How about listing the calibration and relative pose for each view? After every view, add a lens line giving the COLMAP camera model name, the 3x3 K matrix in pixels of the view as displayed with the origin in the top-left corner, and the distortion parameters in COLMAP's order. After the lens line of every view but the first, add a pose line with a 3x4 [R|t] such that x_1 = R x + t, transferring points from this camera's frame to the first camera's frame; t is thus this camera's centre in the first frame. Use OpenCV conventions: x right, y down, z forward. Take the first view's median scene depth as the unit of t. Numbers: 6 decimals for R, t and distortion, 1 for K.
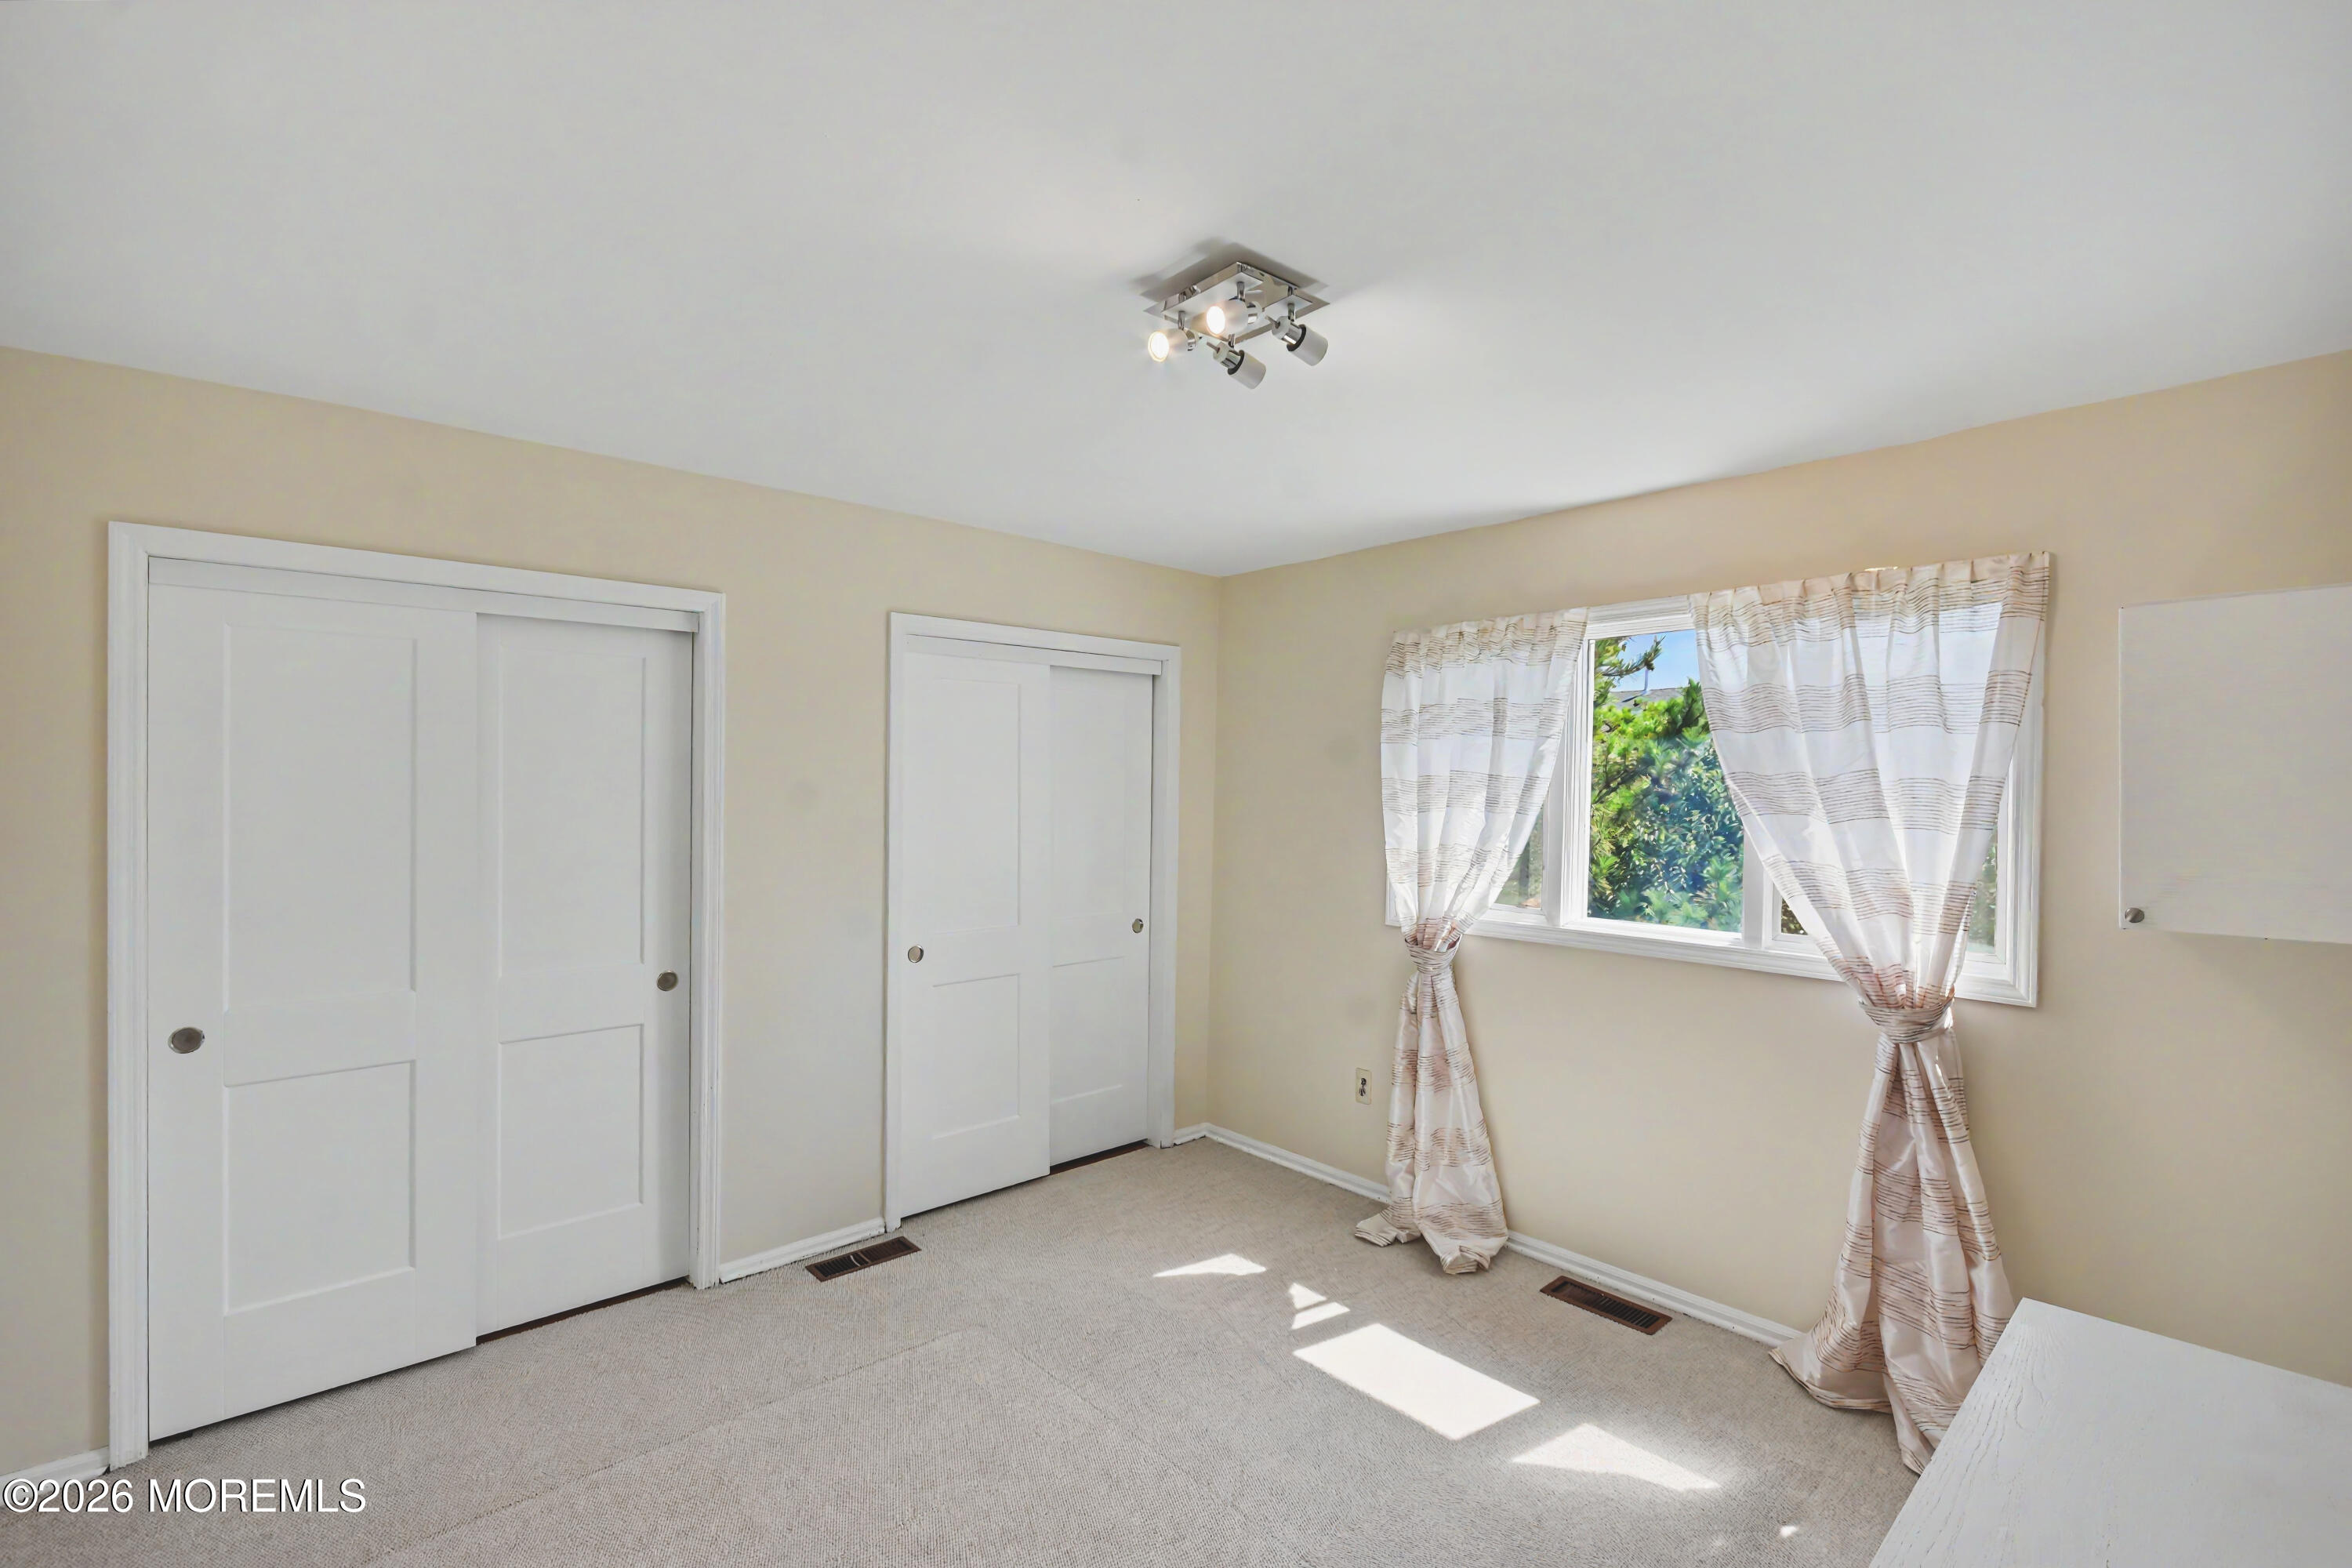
lens RADIAL K [[1057.1, 0, 1188.1], [0, 1057.1, 780.8], [0, 0, 1]] dist [0.002201, -0.000155]
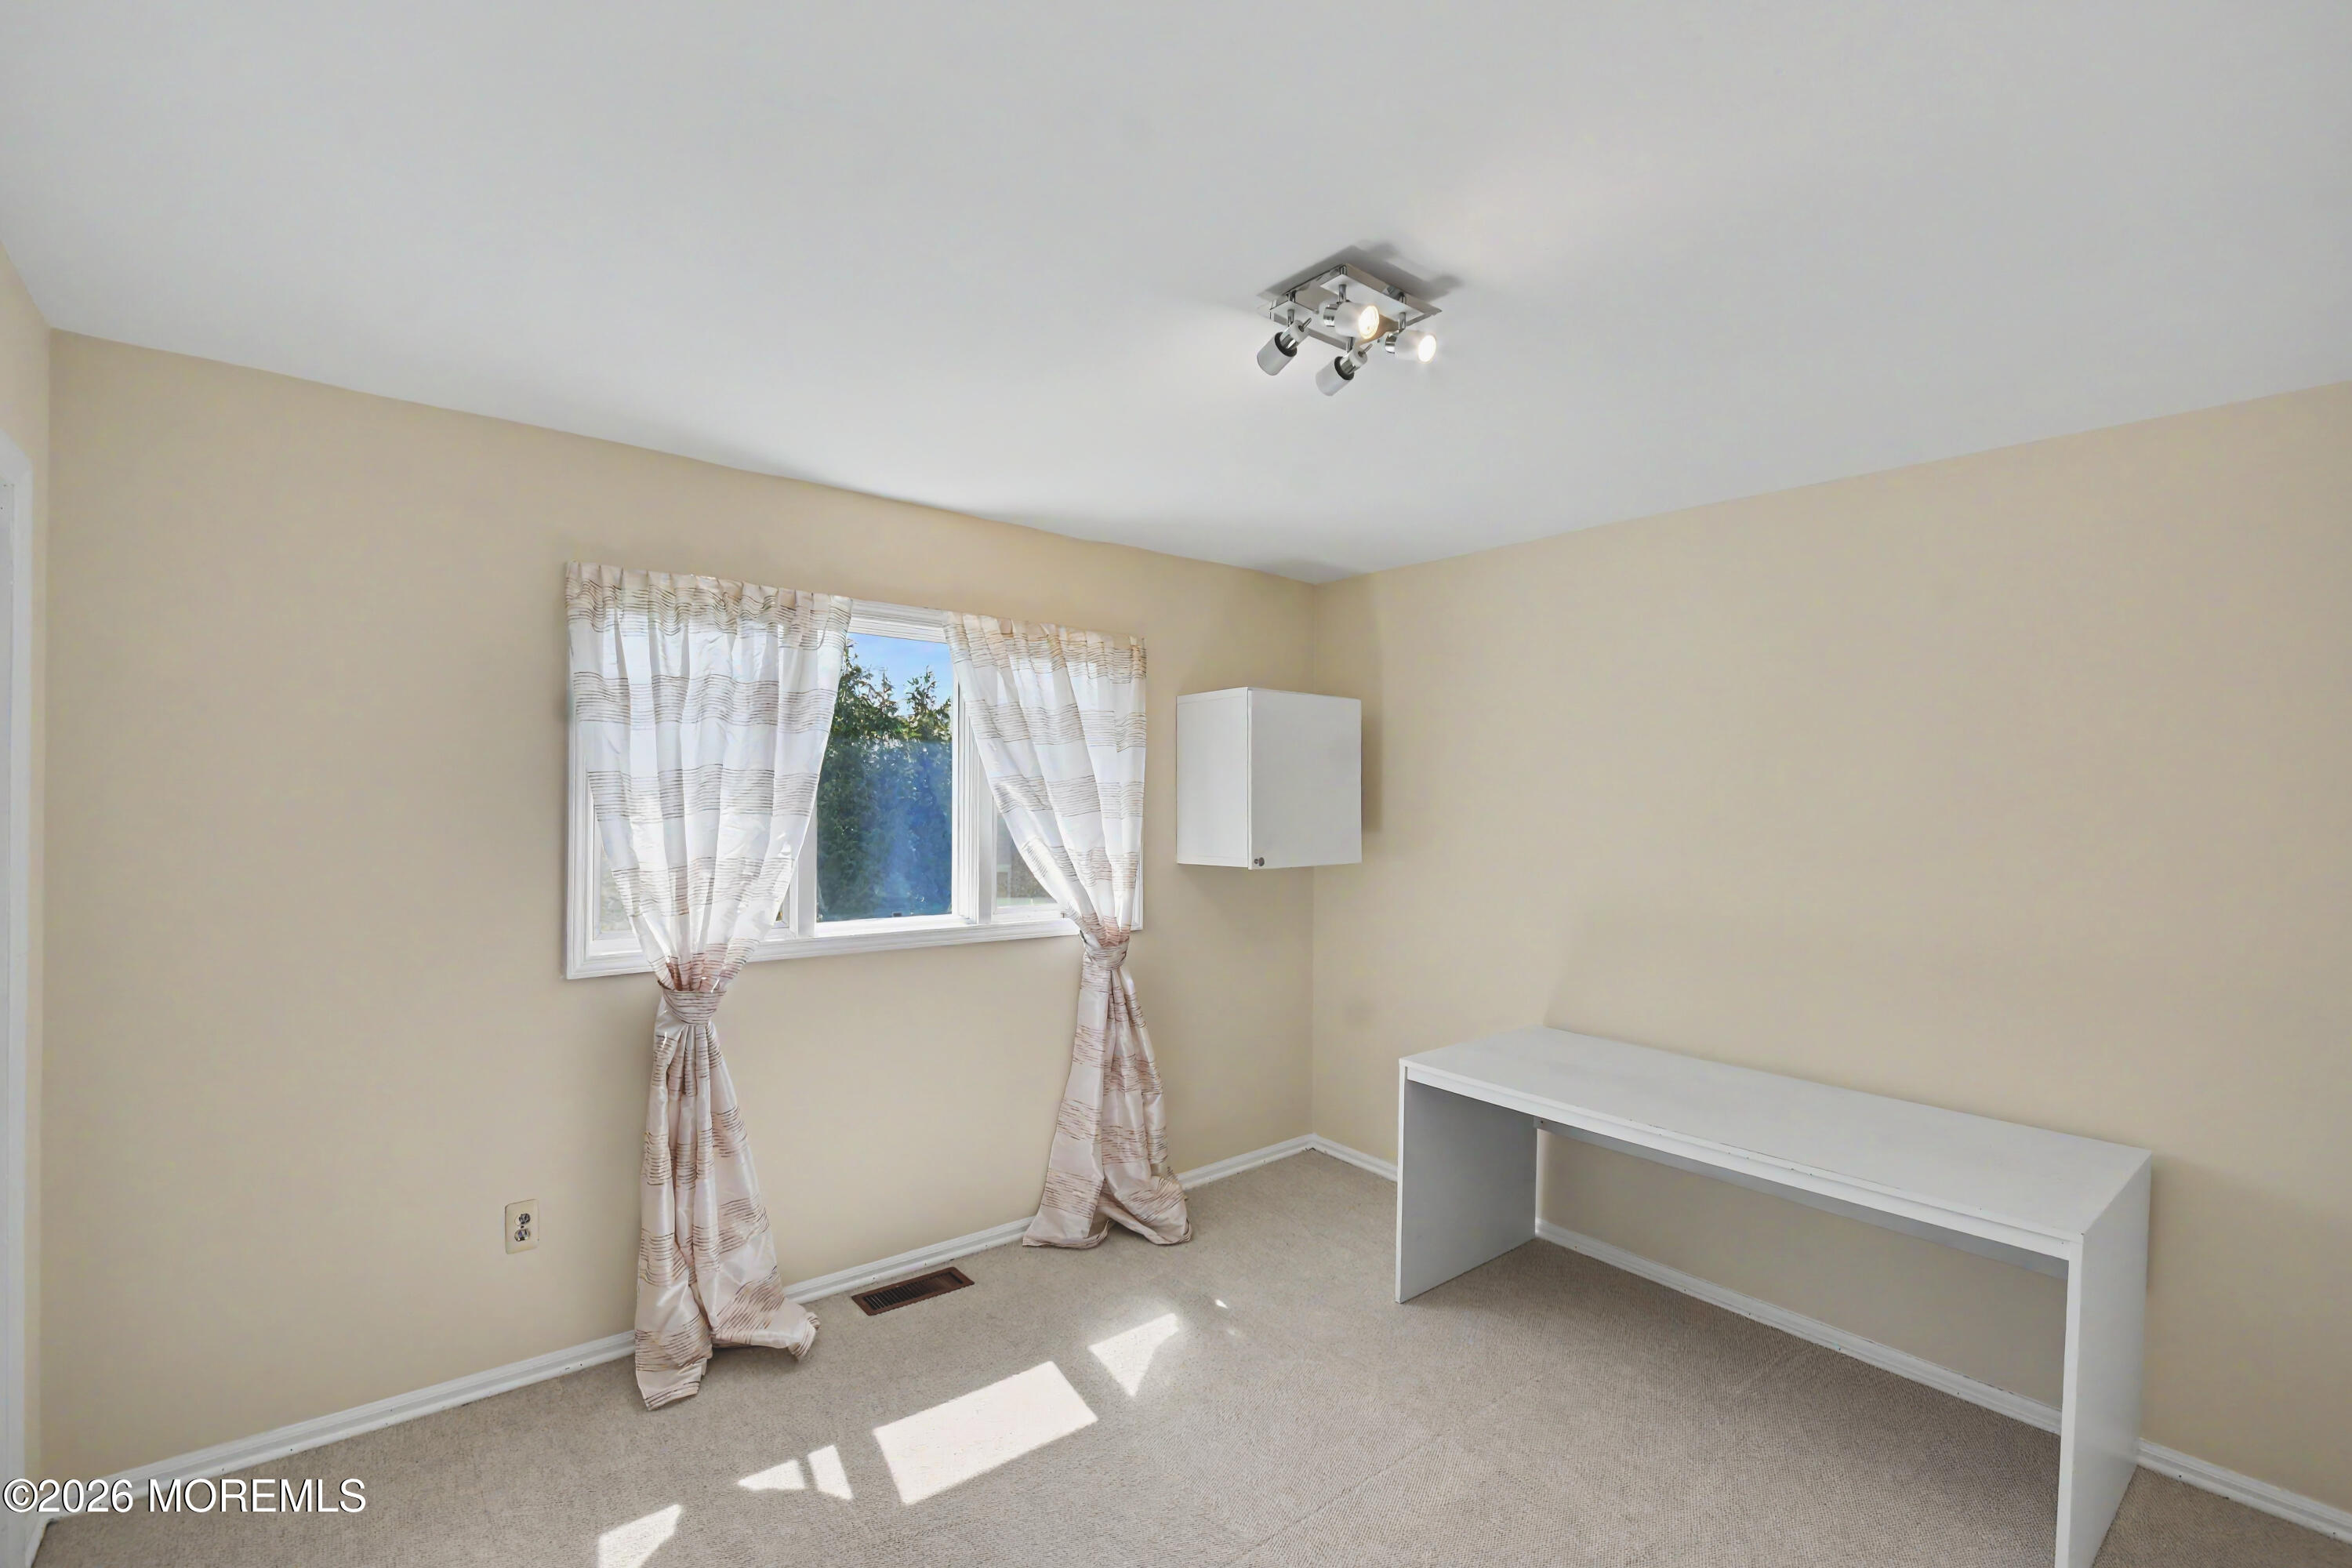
lens RADIAL K [[1057.1, 0, 1187.7], [0, 1057.1, 805.3], [0, 0, 1]] dist [0.002201, -0.000155]
pose [[0.040935, -0.017136, 0.999015, -0.609915], [-0.021679, 0.999602, 0.018034, 0.000012], [-0.998927, -0.022395, 0.040547, 0.699972]]
